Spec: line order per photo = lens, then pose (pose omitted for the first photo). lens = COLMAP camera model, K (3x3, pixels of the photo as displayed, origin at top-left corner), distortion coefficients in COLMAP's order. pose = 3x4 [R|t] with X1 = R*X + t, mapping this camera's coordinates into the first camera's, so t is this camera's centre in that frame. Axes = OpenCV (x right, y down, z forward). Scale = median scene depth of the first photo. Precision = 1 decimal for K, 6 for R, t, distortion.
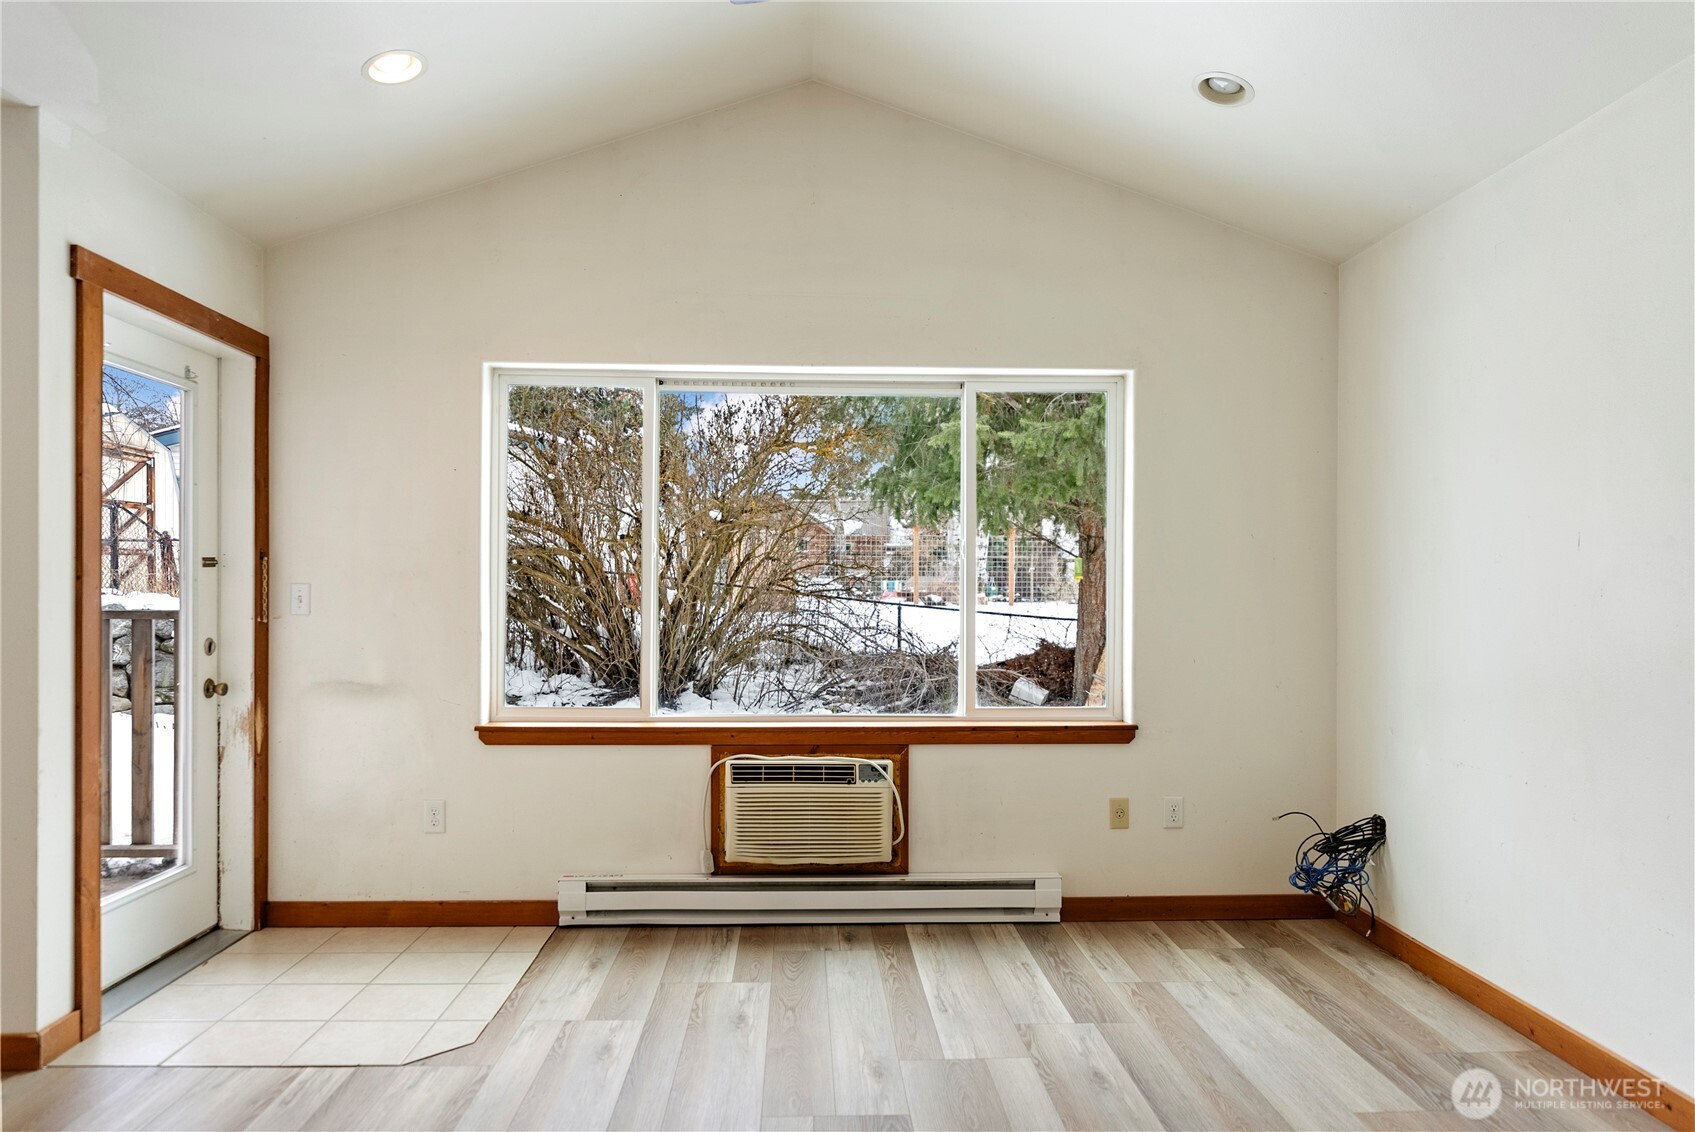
lens RADIAL K [[1141.5, 0, 836.6], [0, 1141.5, 587.7], [0, 0, 1]] dist [-0.006199, -0.013527]
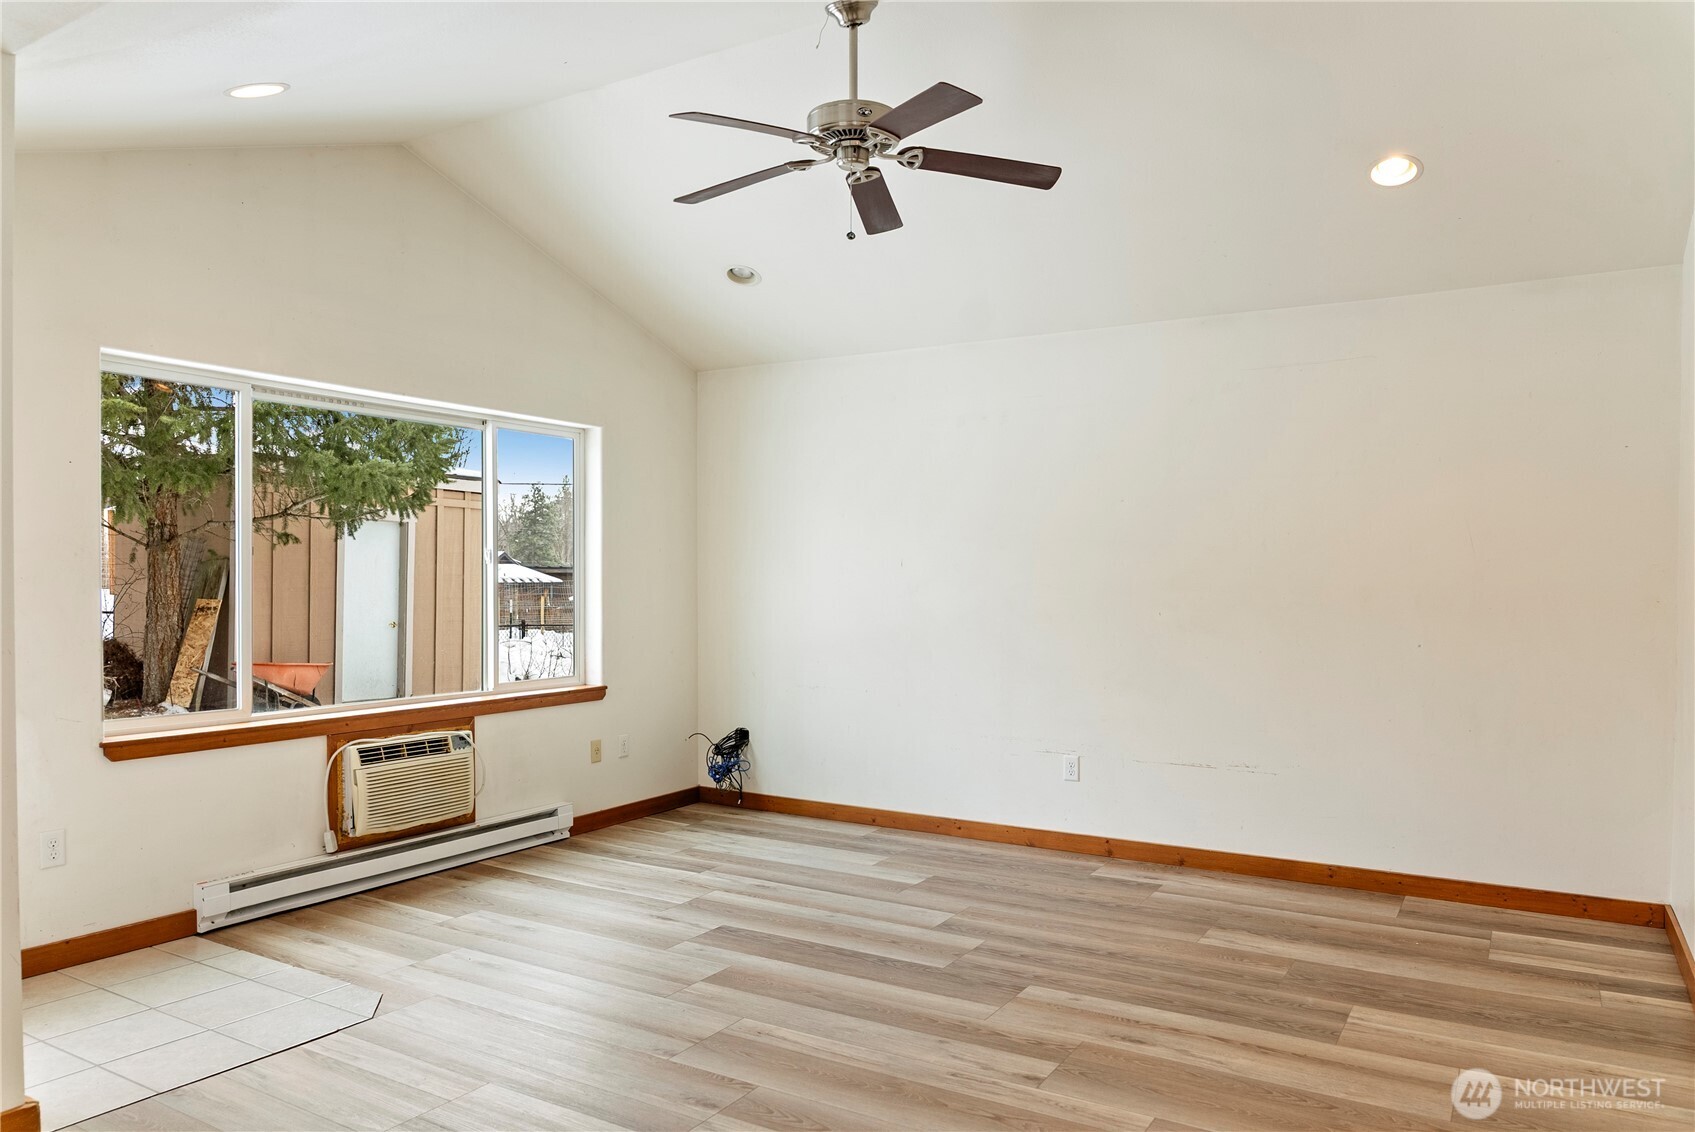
lens RADIAL K [[1141.5, 0, 866.9], [0, 1141.5, 593.3], [0, 0, 1]] dist [-0.006199, -0.013527]
pose [[0.545556, -0.012131, 0.837986, -0.747815], [-0.004304, 0.999841, 0.017276, -0.017834], [-0.838063, -0.013032, 0.545418, -0.017843]]
